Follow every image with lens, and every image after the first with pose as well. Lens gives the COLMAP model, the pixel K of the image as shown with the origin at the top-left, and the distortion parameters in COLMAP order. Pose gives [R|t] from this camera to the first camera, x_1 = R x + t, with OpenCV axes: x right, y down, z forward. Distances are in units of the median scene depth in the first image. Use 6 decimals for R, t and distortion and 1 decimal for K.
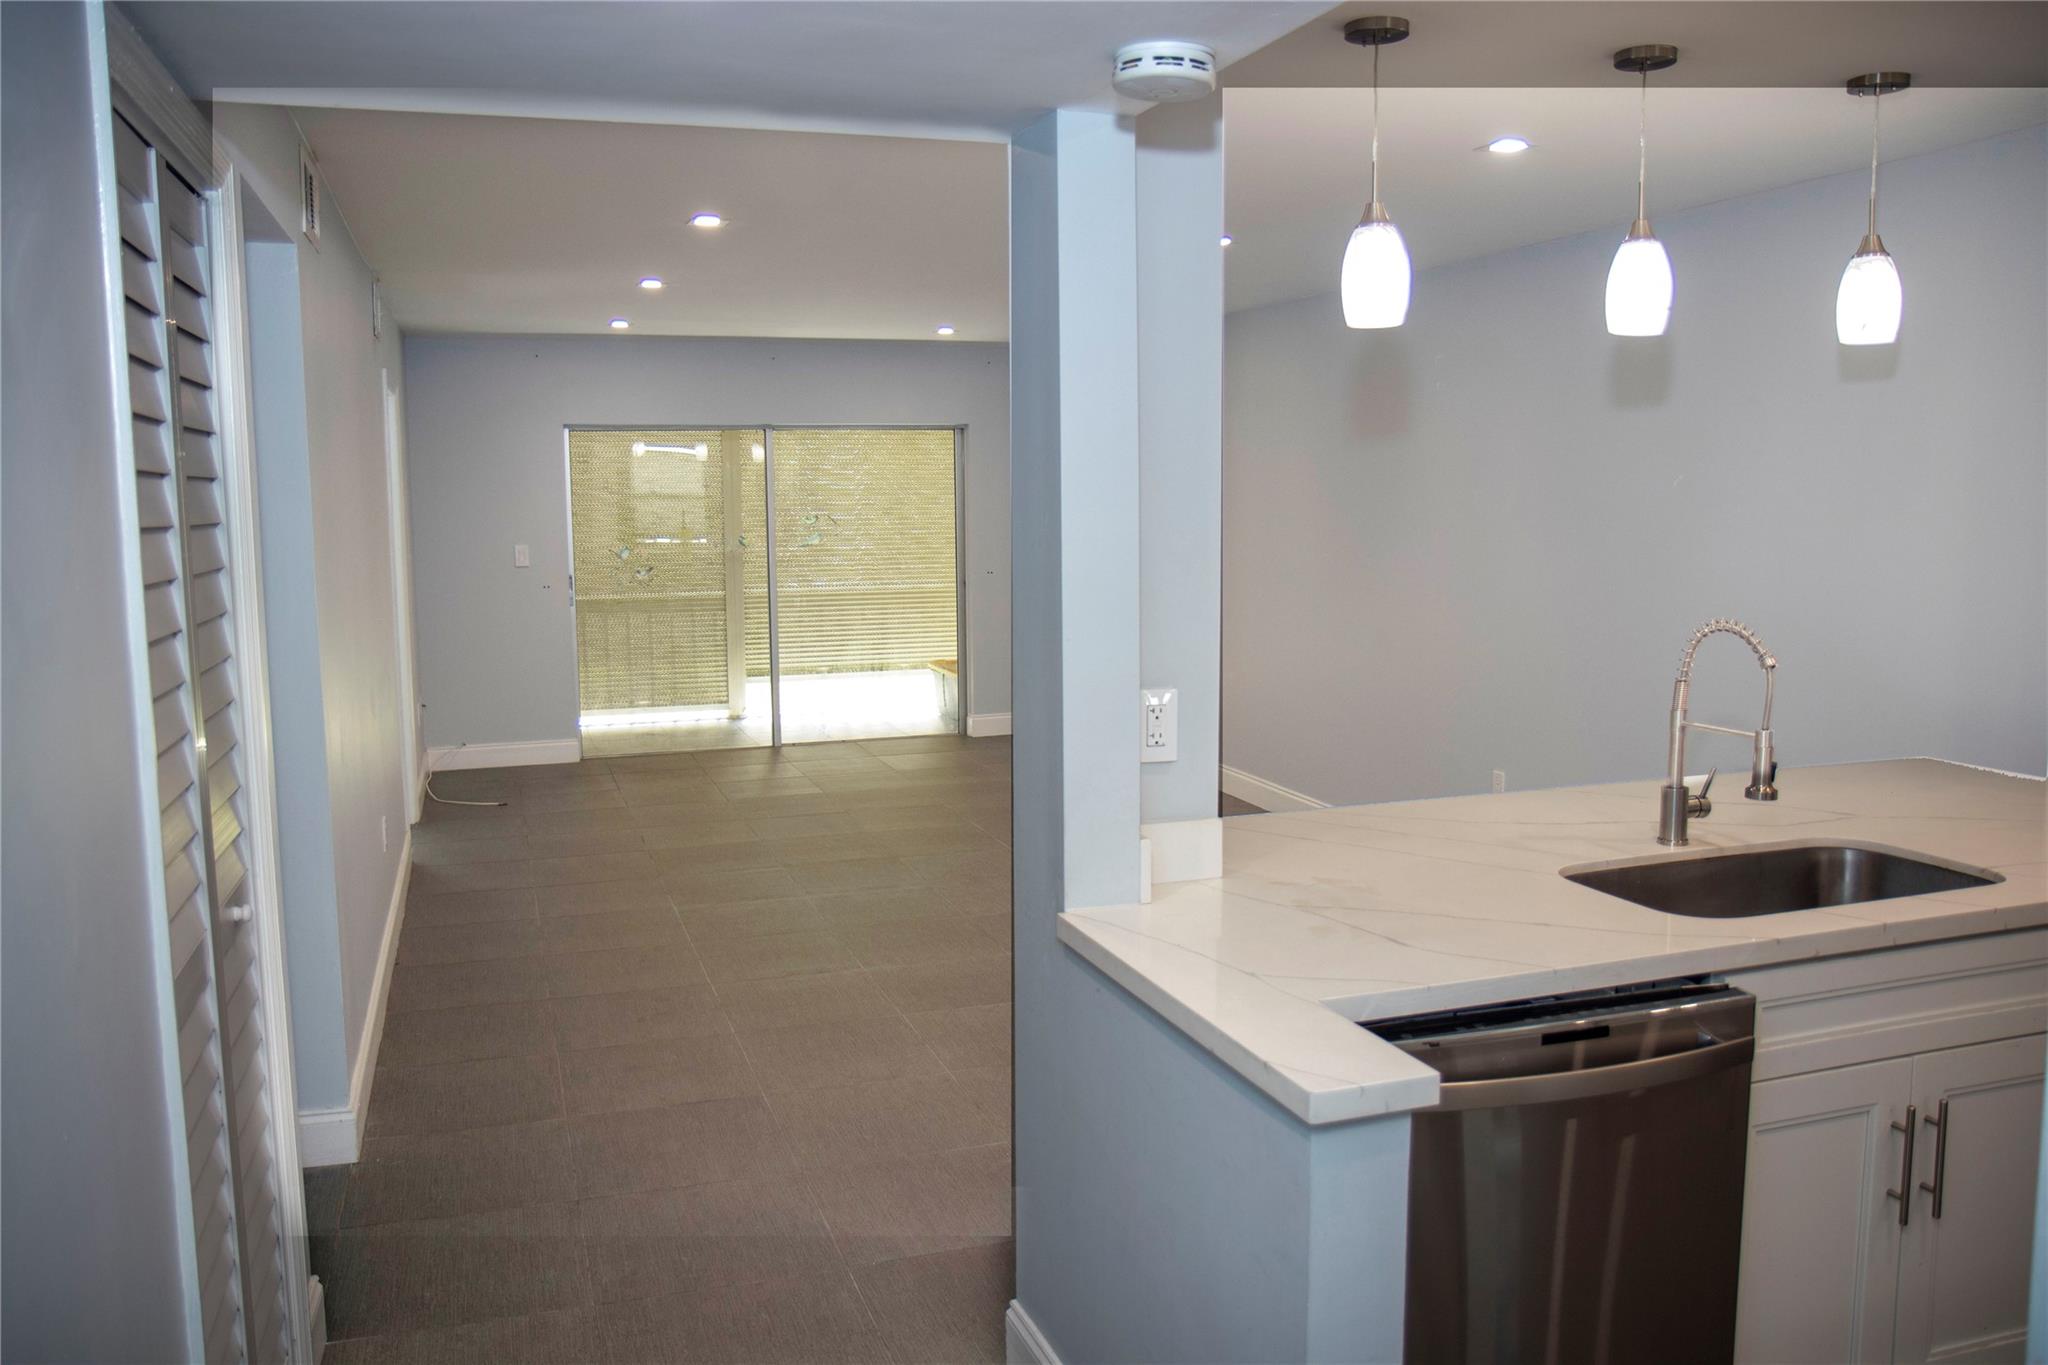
lens RADIAL K [[1642.7, 0, 1024.0], [0, 1642.7, 682.5], [0, 0, 1]] dist [-0.067378, 0.102629]
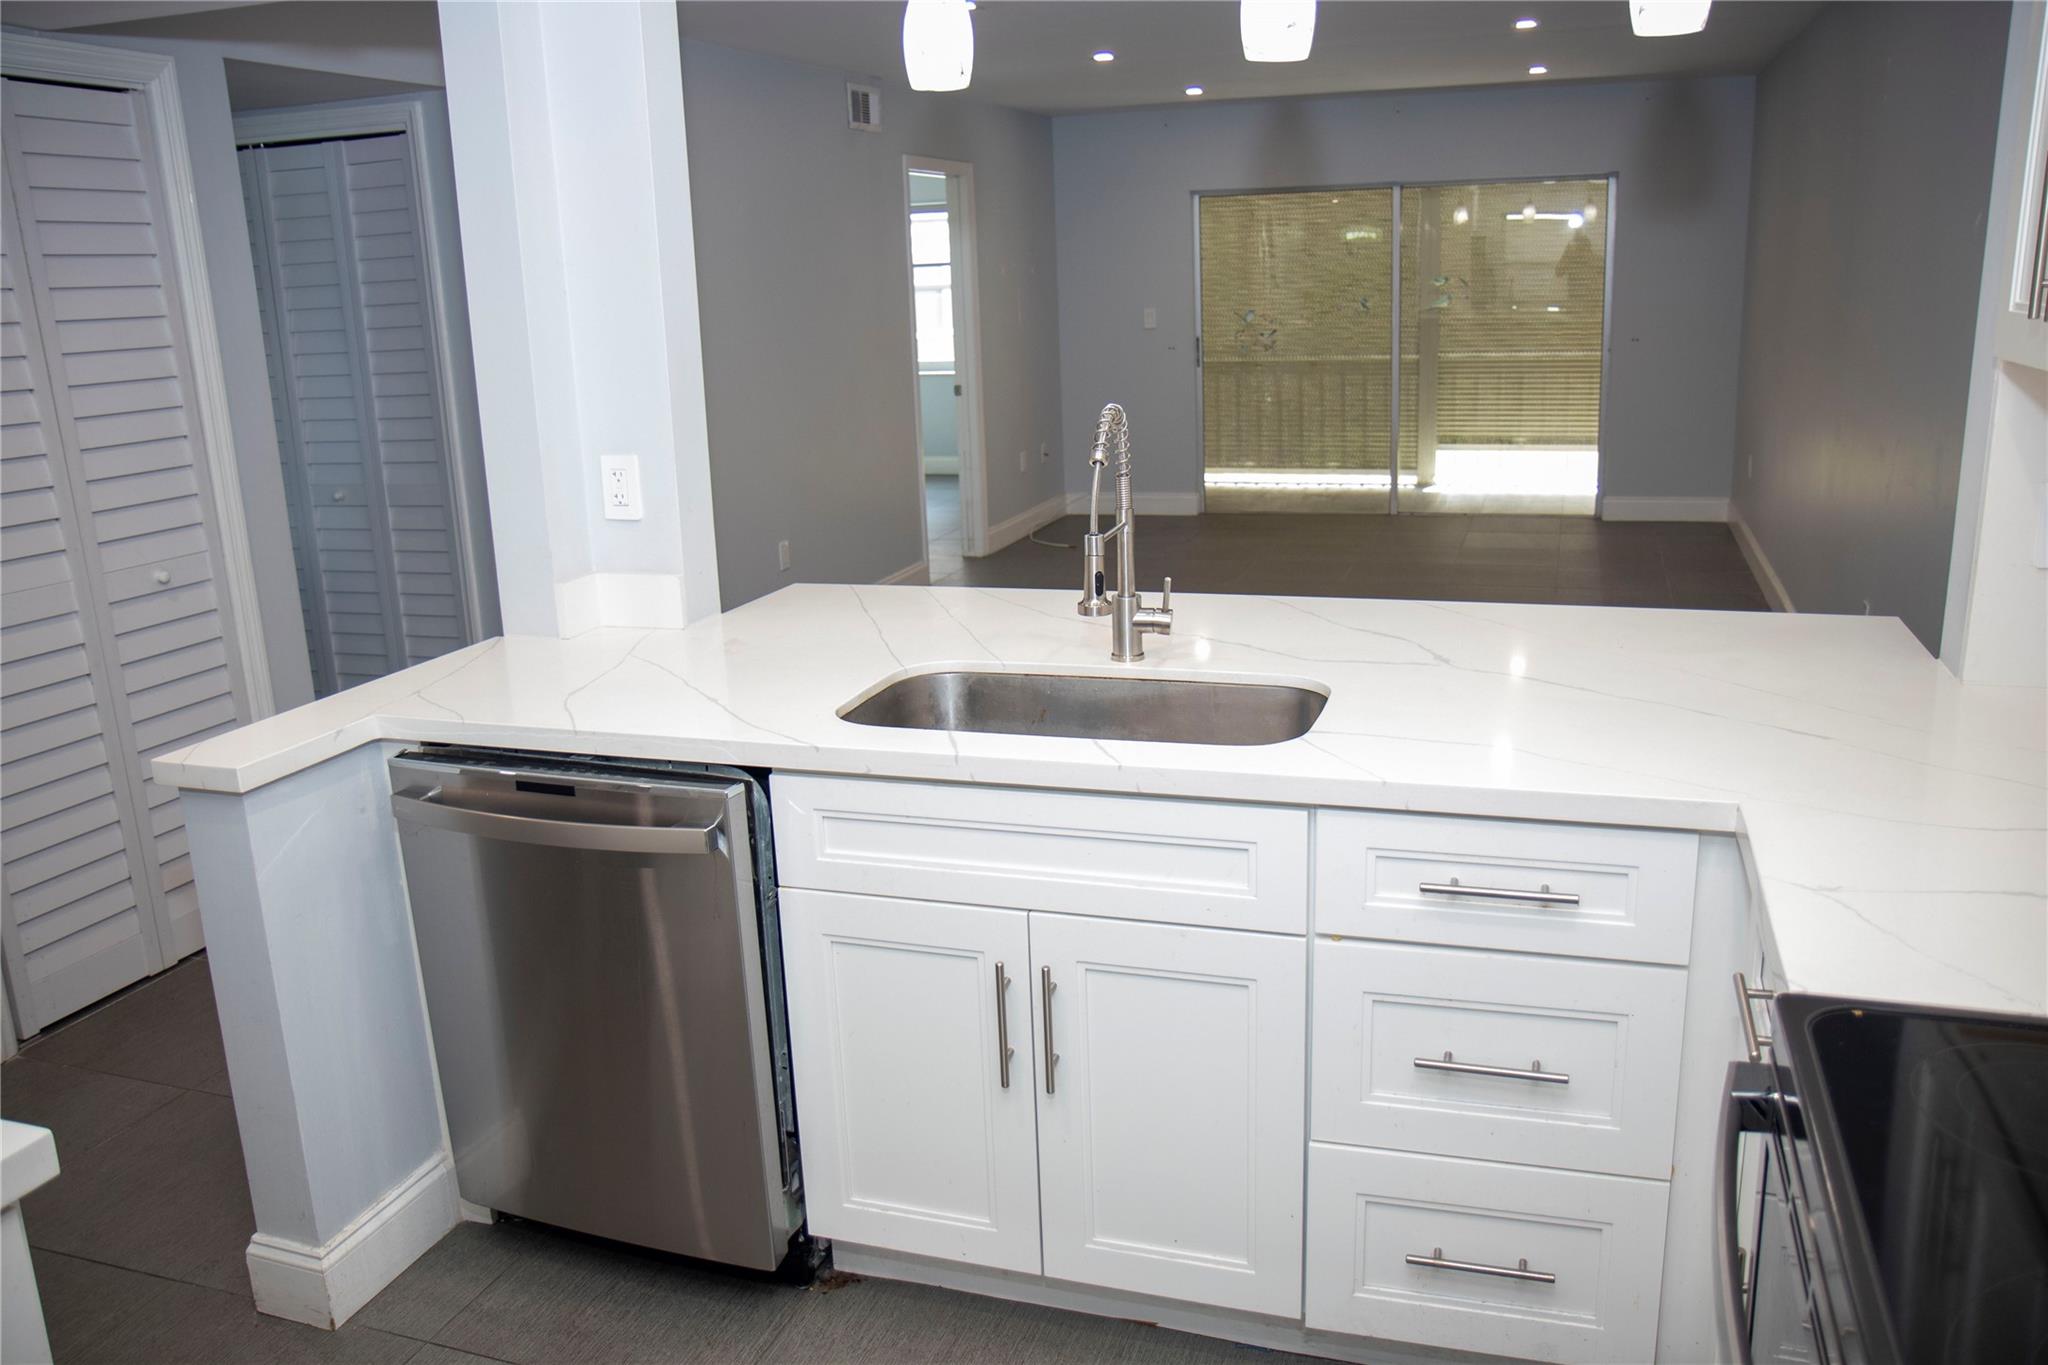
lens RADIAL K [[1642.7, 0, 1024.0], [0, 1642.7, 682.5], [0, 0, 1]] dist [-0.067378, 0.102629]
pose [[0.771446, 0.137180, -0.621332, 0.319623], [-0.045405, 0.985863, 0.161287, -0.011111], [0.634673, -0.096212, 0.766768, 0.095045]]
